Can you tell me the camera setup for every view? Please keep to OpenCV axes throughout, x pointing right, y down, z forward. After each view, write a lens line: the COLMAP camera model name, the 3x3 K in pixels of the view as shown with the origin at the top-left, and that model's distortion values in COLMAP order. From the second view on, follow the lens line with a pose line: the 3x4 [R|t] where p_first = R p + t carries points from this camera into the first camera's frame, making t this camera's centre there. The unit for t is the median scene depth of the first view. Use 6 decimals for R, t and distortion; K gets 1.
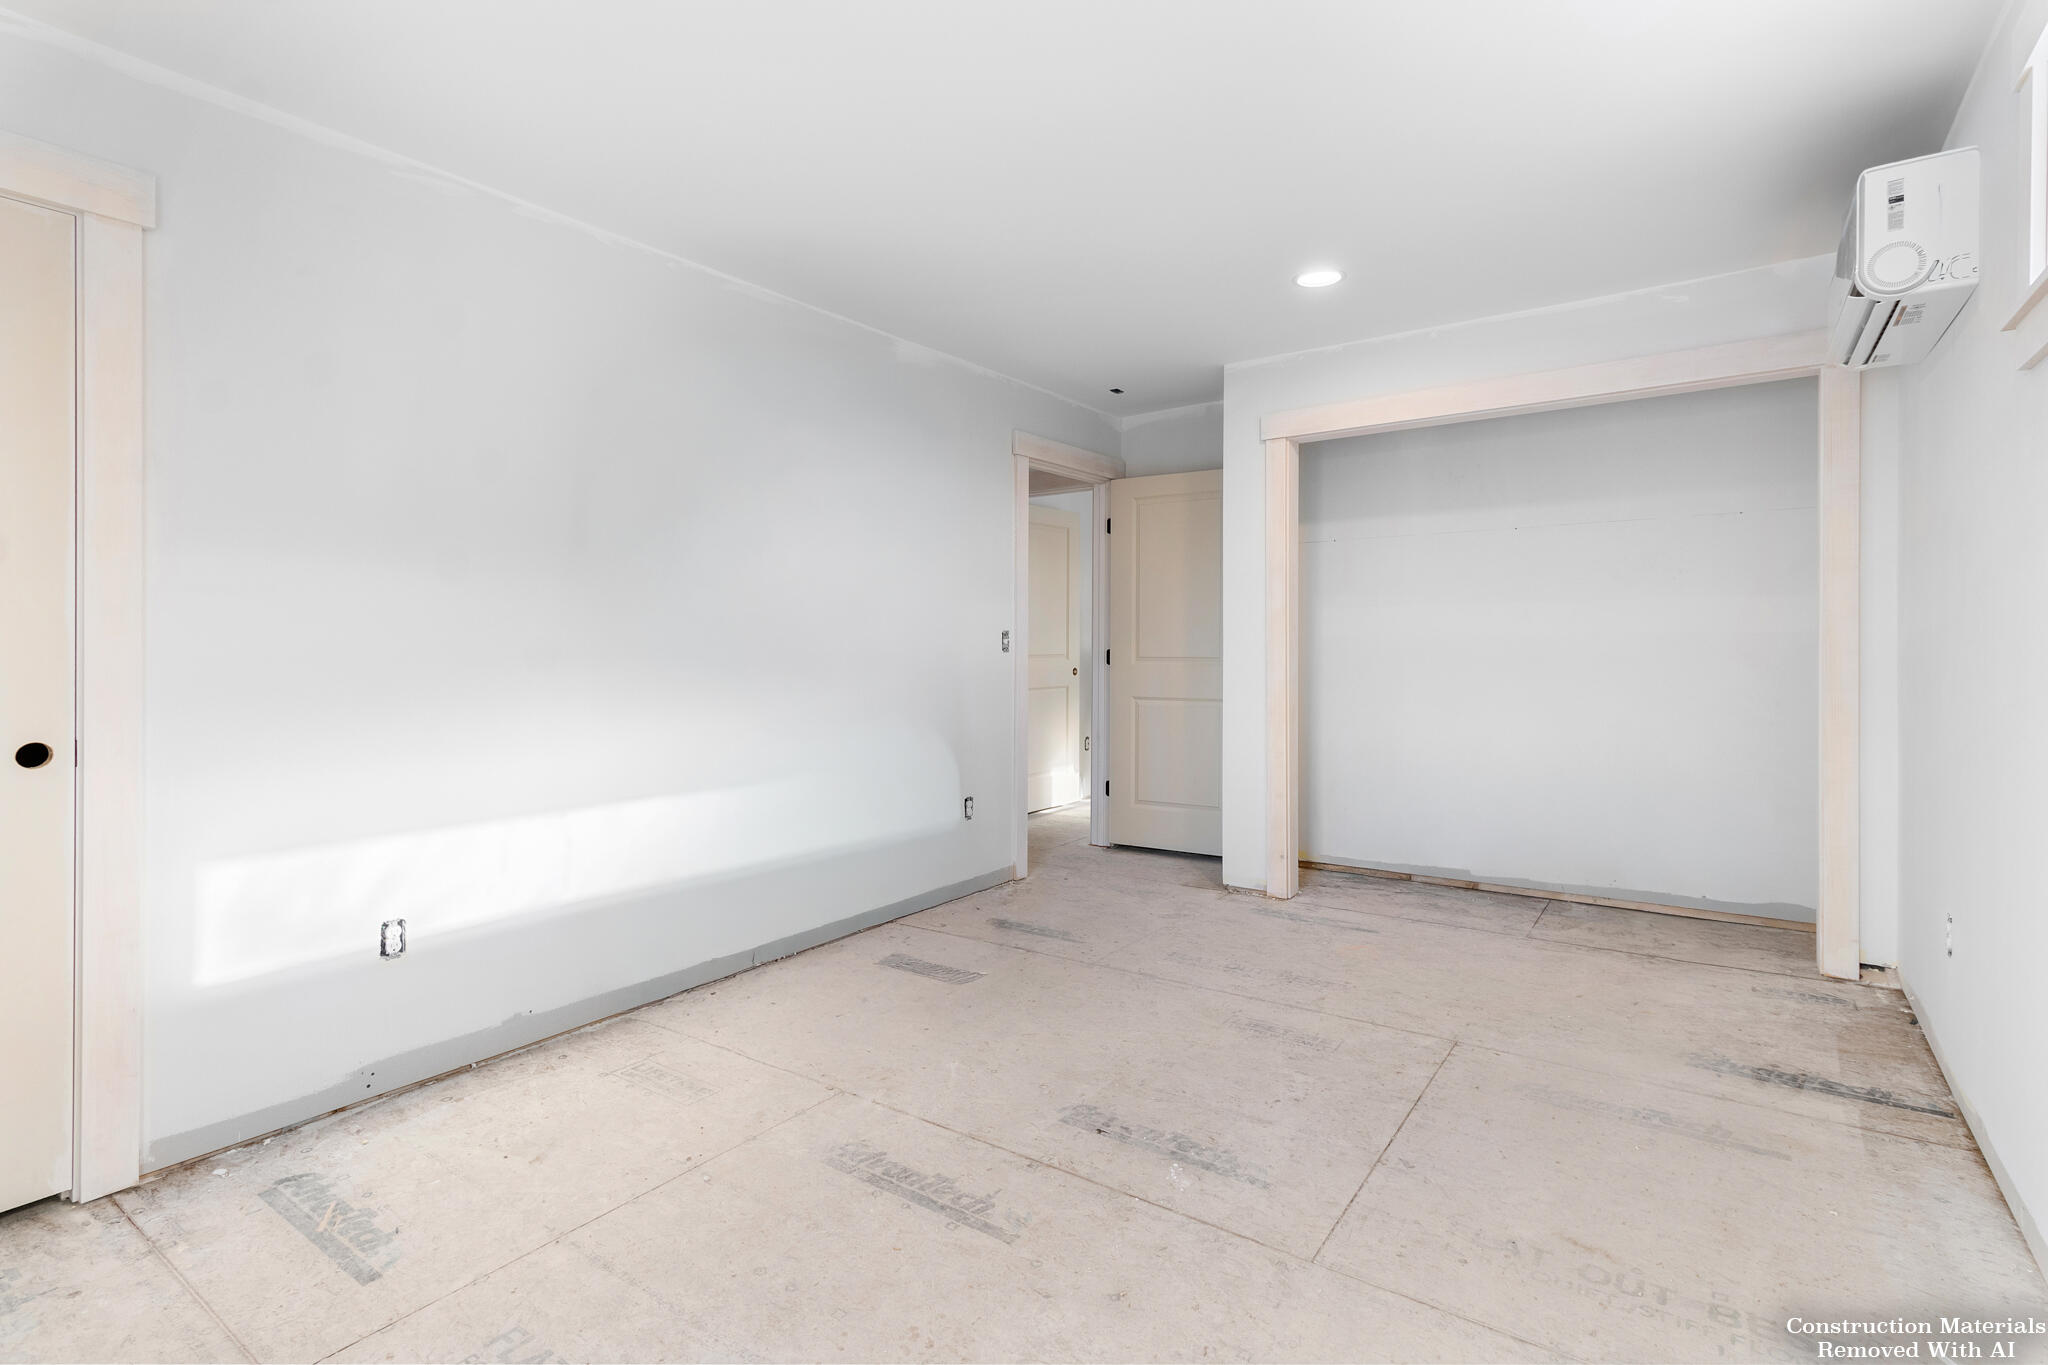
lens RADIAL K [[965.3, 0, 1078.9], [0, 965.3, 689.8], [0, 0, 1]] dist [0.000961, 0.000230]
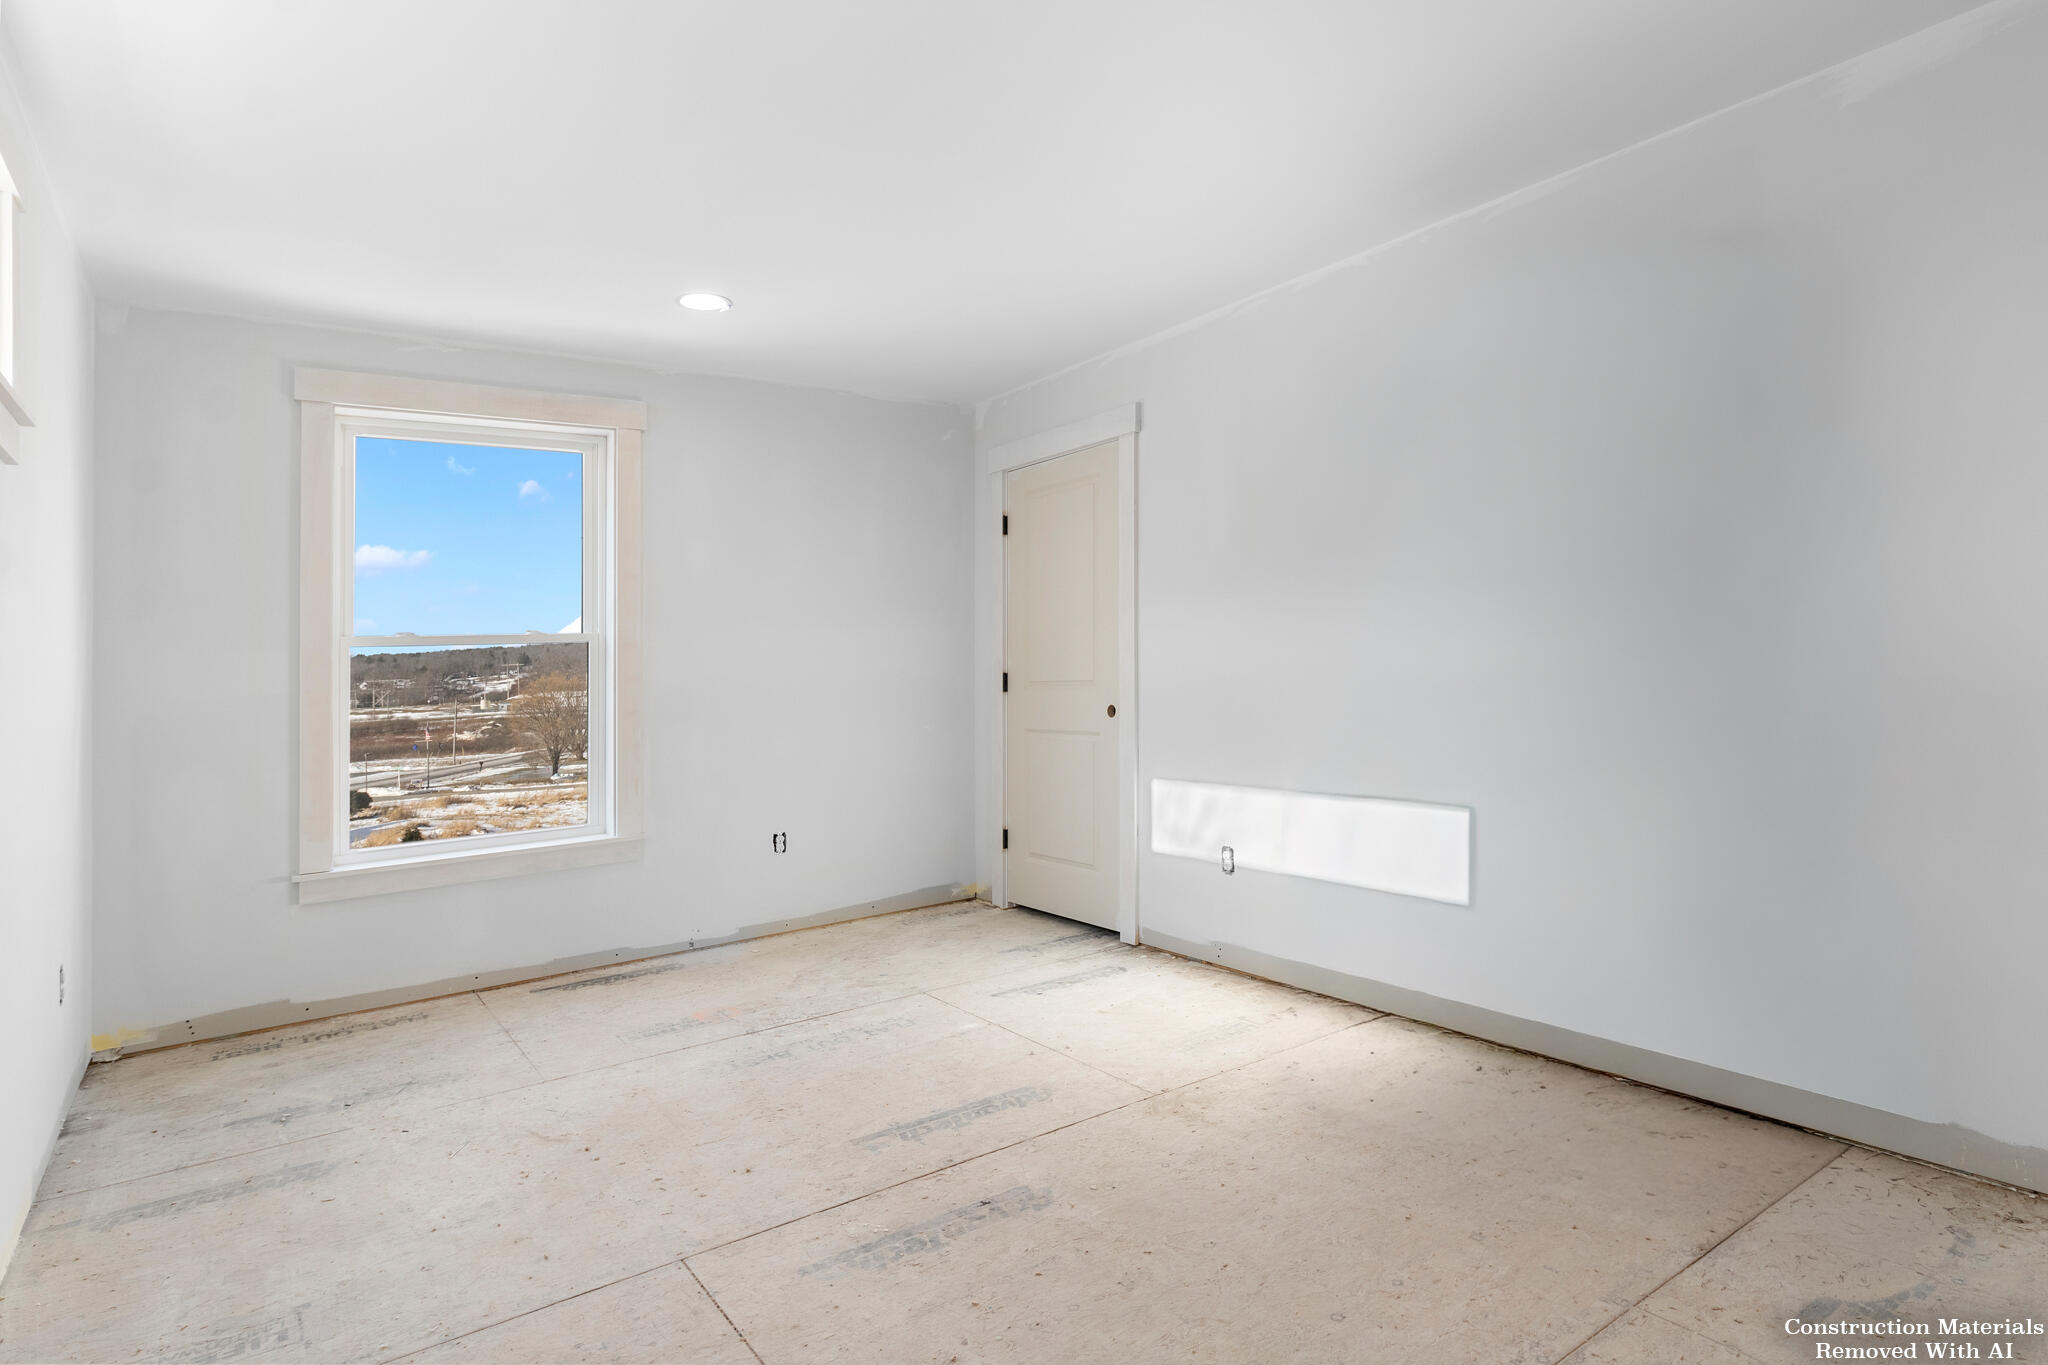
lens RADIAL K [[1101.9, 0, 1061.5], [0, 1101.9, 638.9], [0, 0, 1]] dist [-0.001896, -0.000276]
pose [[-0.334296, 0.002443, -0.942465, 1.035754], [-0.003143, 0.999988, 0.003707, -0.089029], [0.942463, 0.004201, -0.334284, 1.488843]]
